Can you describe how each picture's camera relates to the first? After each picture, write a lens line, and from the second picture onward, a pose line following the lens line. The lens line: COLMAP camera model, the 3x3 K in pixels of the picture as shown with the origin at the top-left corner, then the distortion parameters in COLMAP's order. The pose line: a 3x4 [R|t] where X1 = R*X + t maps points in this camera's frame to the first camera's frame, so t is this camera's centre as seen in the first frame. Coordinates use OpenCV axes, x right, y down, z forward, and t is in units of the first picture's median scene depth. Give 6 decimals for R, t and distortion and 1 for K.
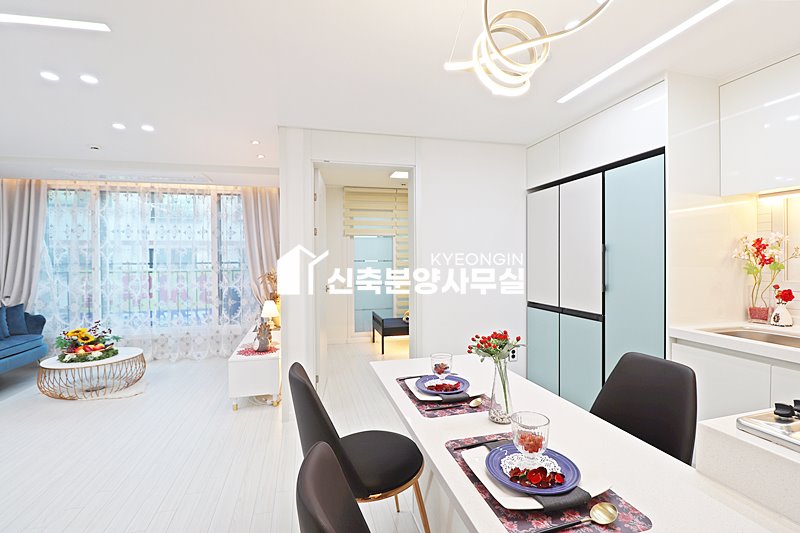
lens RADIAL K [[374.9, 0, 402.2], [0, 374.9, 257.4], [0, 0, 1]] dist [0.001669, -0.016710]
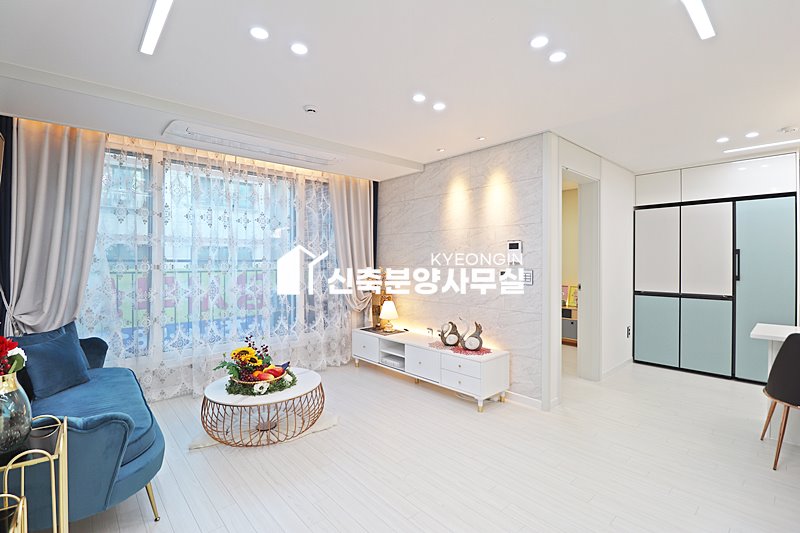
lens RADIAL K [[371.4, 0, 402.1], [0, 371.4, 253.7], [0, 0, 1]] dist [-0.020640, -0.000293]
pose [[0.889647, 0.018467, 0.456275, -0.832631], [-0.010234, 0.999737, -0.020510, 0.016632], [-0.456534, 0.013577, 0.889602, 0.188693]]
